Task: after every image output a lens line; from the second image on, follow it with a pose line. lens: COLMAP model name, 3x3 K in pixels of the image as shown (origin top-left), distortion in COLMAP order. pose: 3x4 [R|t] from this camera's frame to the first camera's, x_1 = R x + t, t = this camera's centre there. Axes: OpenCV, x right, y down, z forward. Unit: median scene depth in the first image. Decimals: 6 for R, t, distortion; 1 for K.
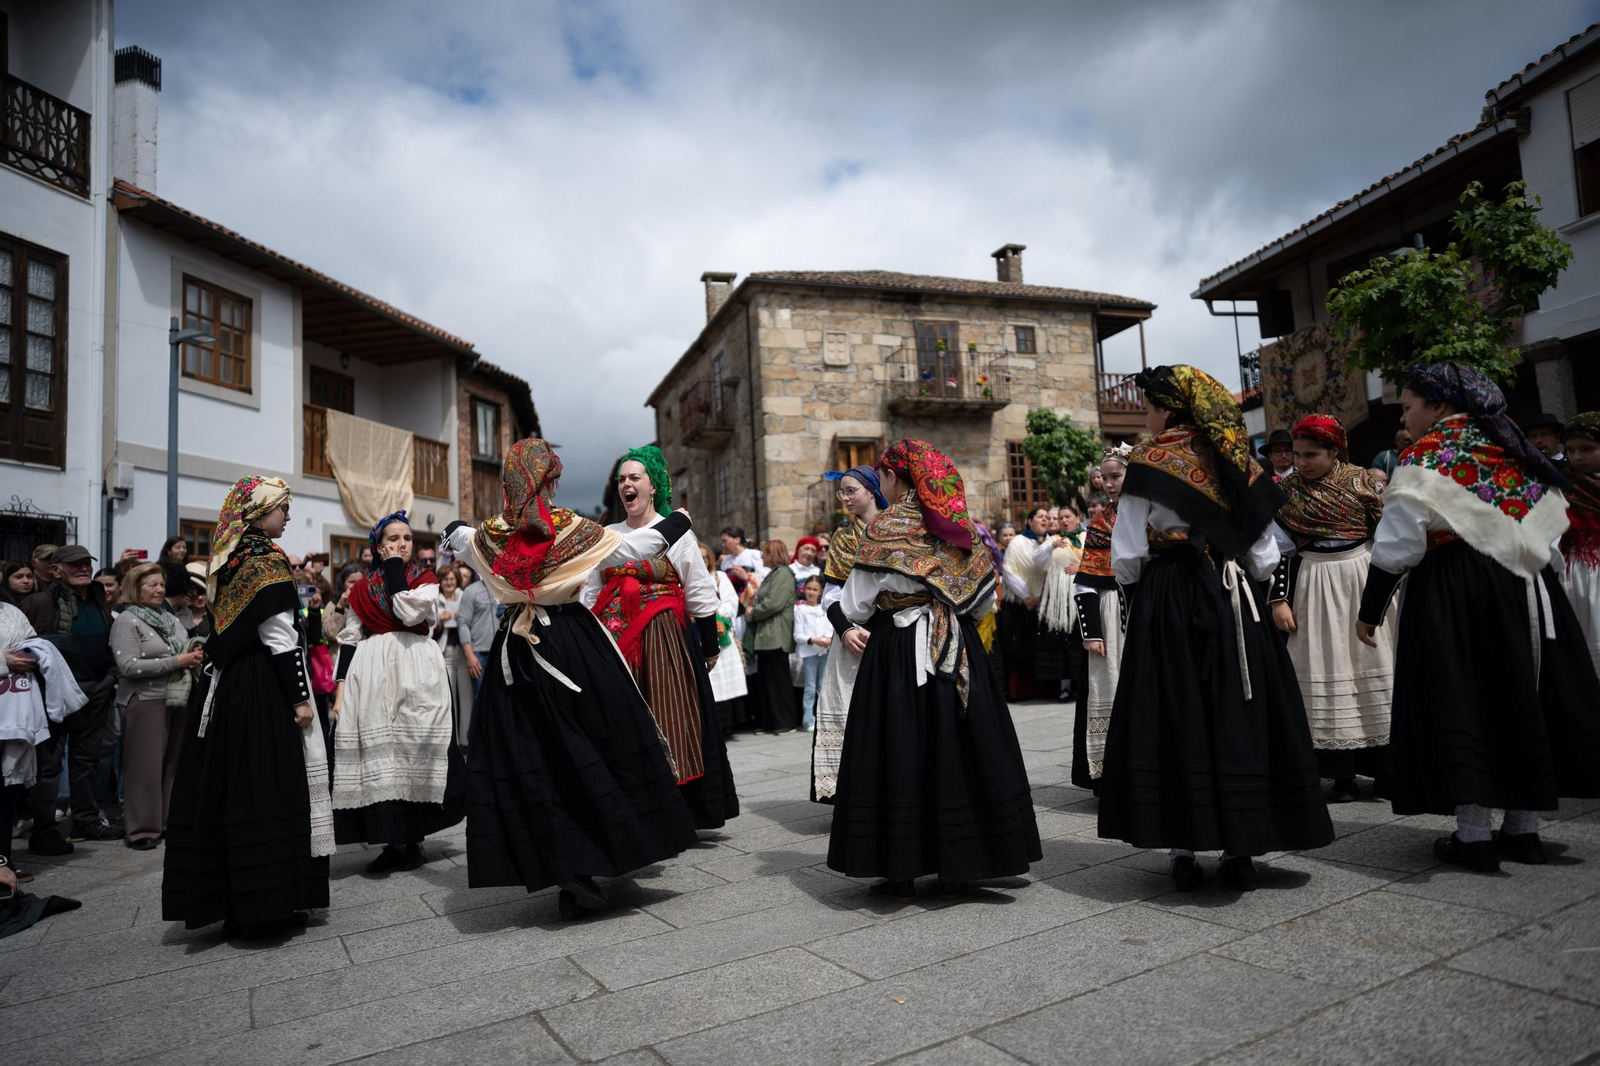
lens RADIAL K [[1059.0, 0, 803.1], [0, 1059.0, 539.2], [0, 0, 1]] dist [-0.084562, 0.068257]
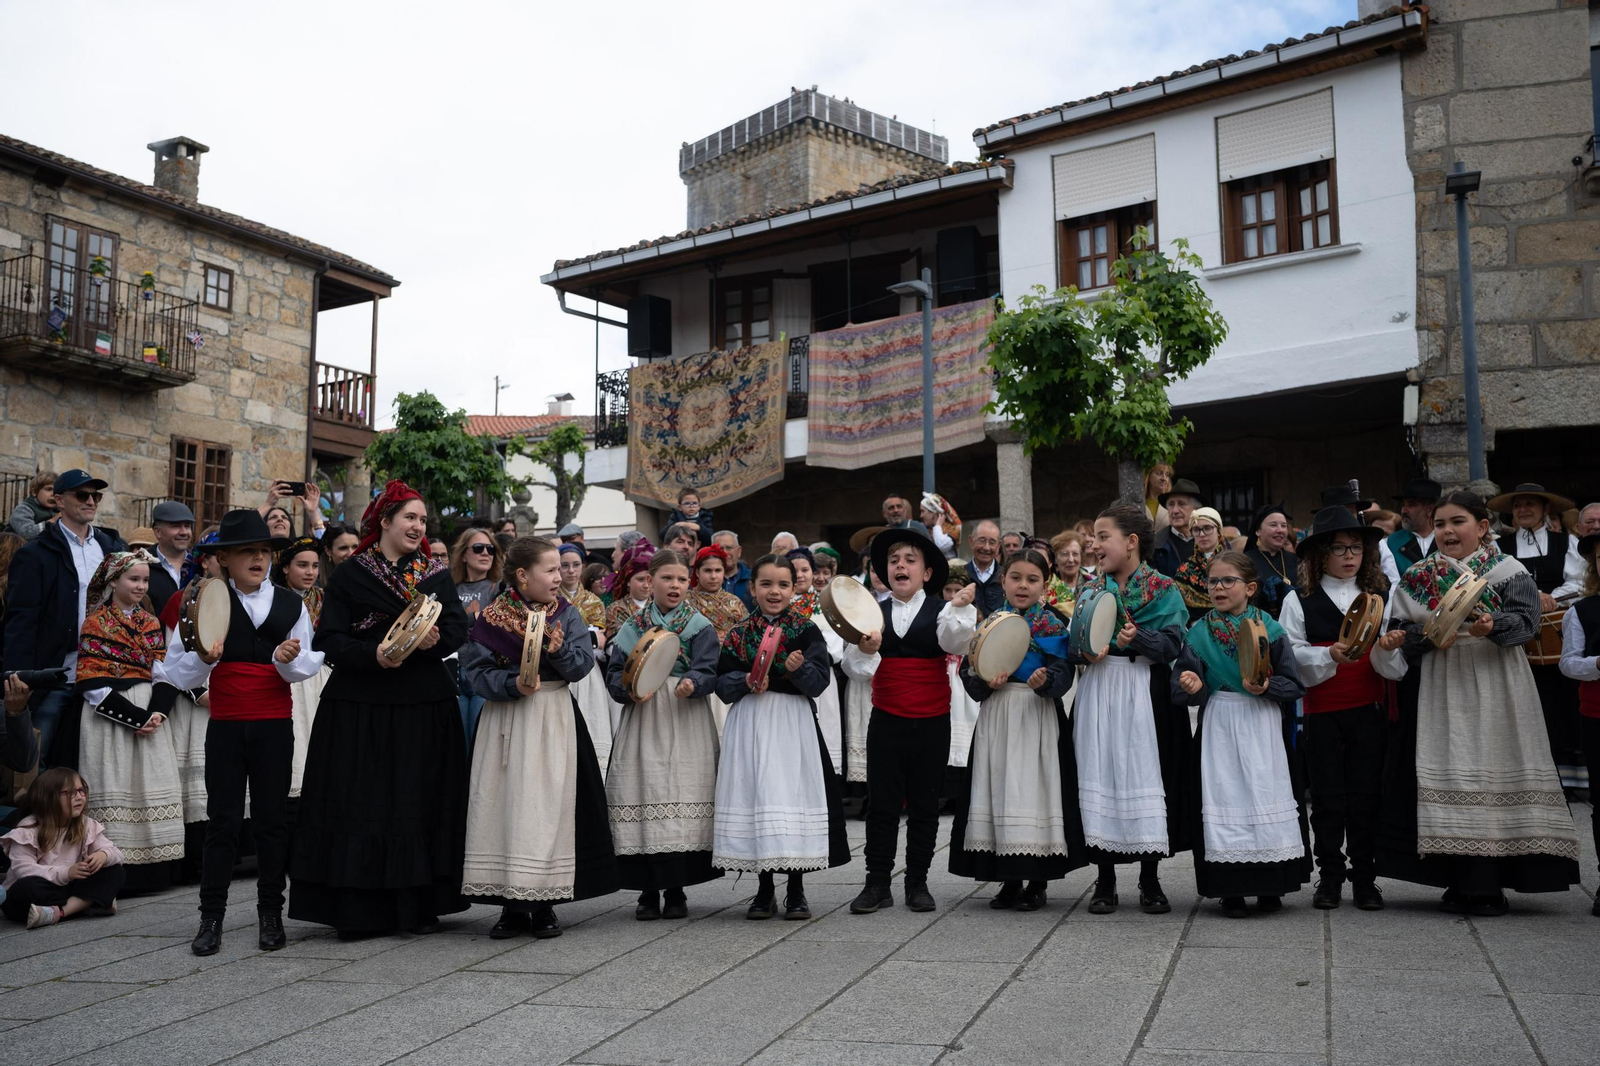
lens RADIAL K [[1509.9, 0, 800.3], [0, 1509.9, 535.0], [0, 0, 1]] dist [-0.046012, 0.000000]
pose [[0.738704, 0.124272, 0.662475, -0.124631], [-0.083505, 0.992158, -0.093003, 0.019050], [-0.668838, 0.013381, 0.743288, 0.080480]]
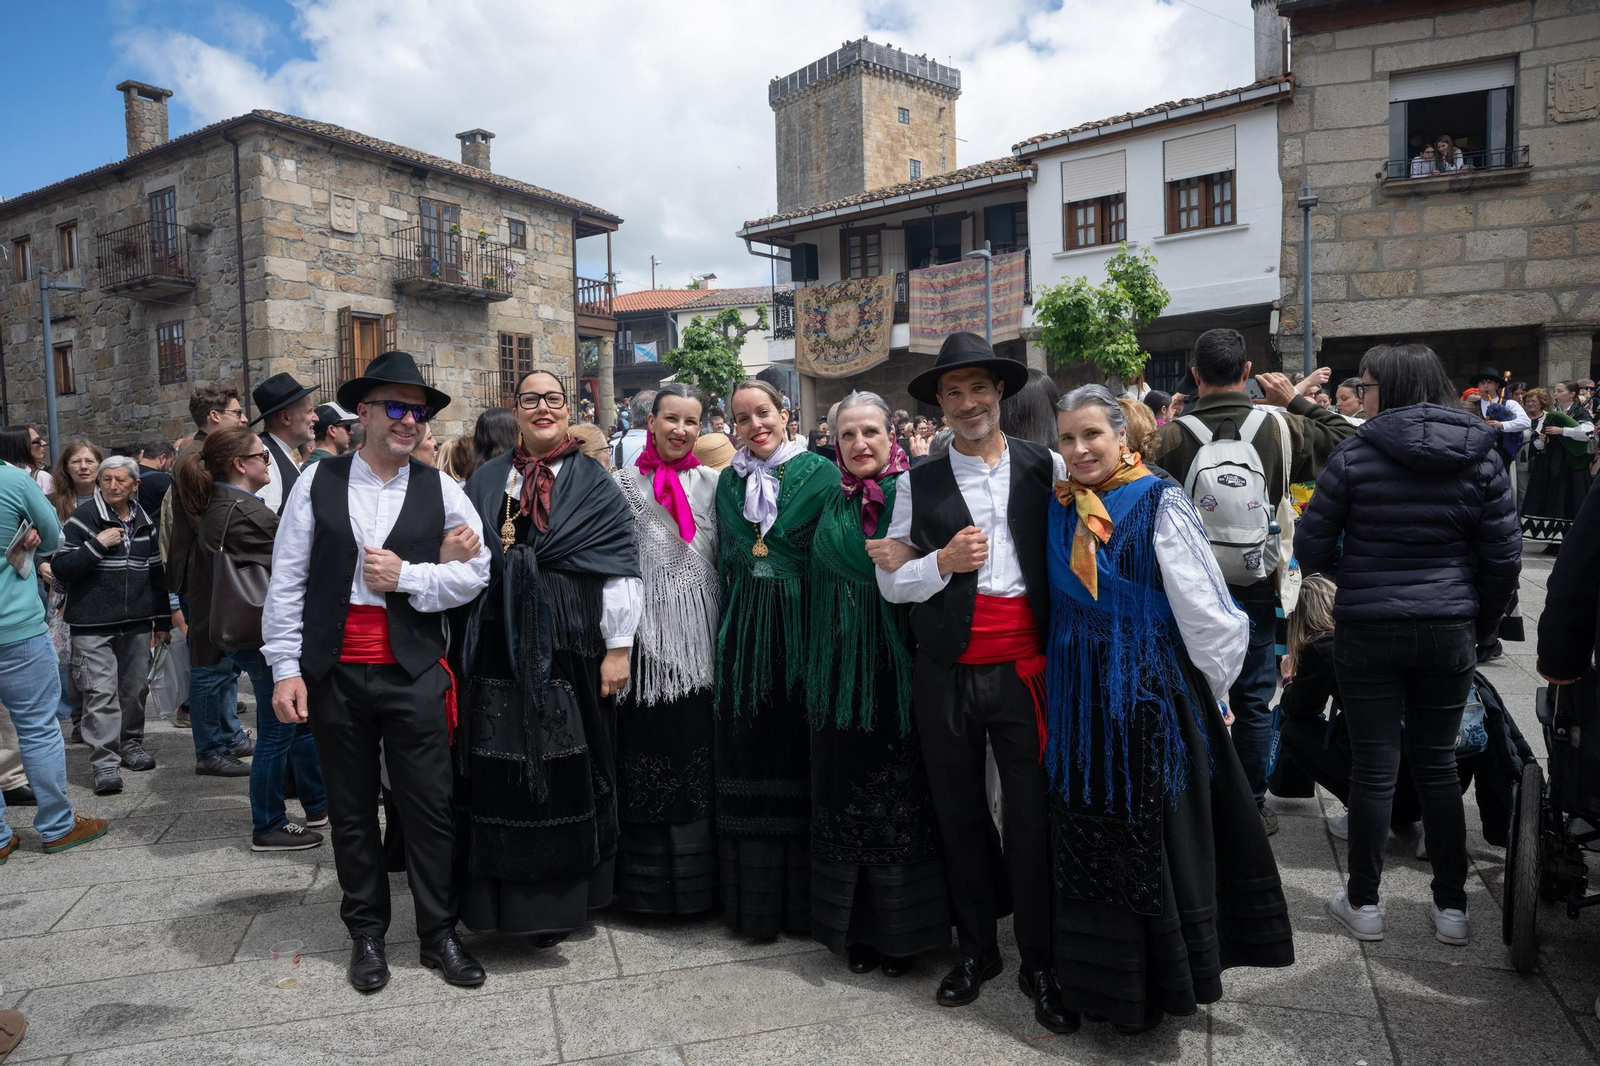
lens RADIAL K [[1059.0, 0, 802.5], [0, 1059.0, 538.9], [0, 0, 1]] dist [-0.084562, 0.068257]
pose [[0.767950, -0.008866, 0.640448, -0.247438], [-0.061837, 0.994207, 0.087910, -0.001164], [-0.637518, -0.107114, 0.762953, 0.014229]]
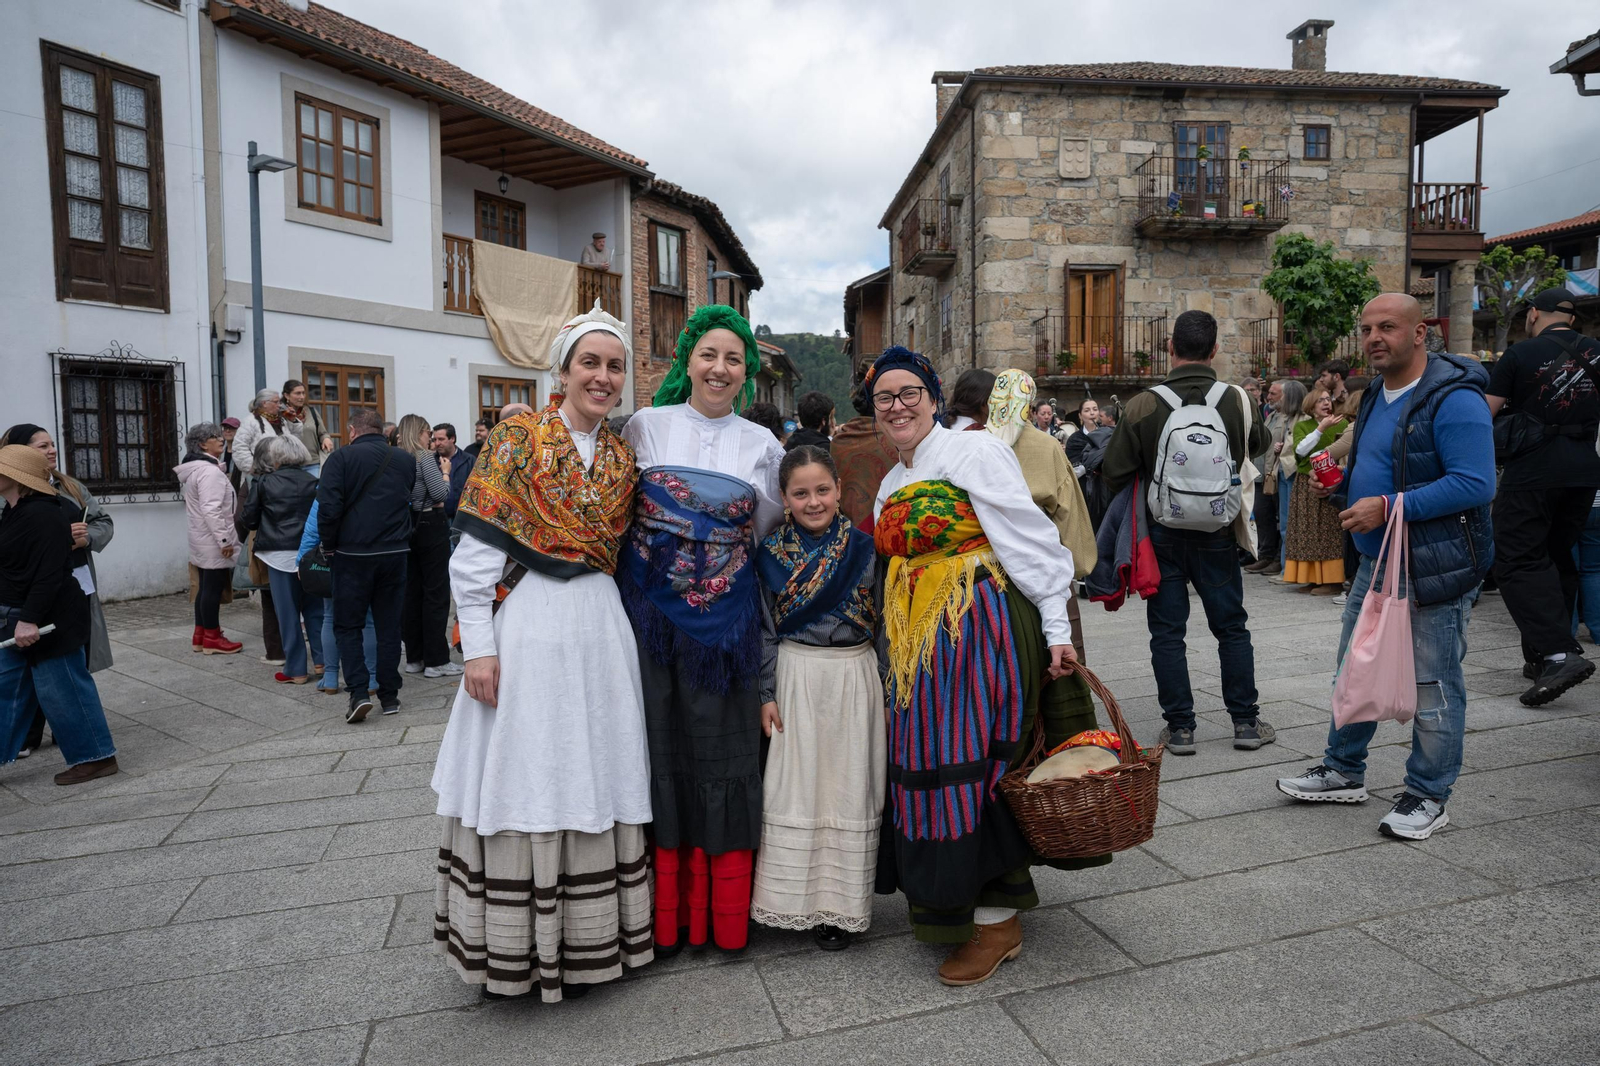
lens RADIAL K [[1059.0, 0, 803.4], [0, 1059.0, 539.7], [0, 0, 1]] dist [-0.084562, 0.068257]
pose [[0.966634, 0.060711, -0.248862, 0.048403], [-0.018776, 0.985688, 0.167532, -0.014086], [0.255472, -0.157269, 0.953940, 0.091948]]
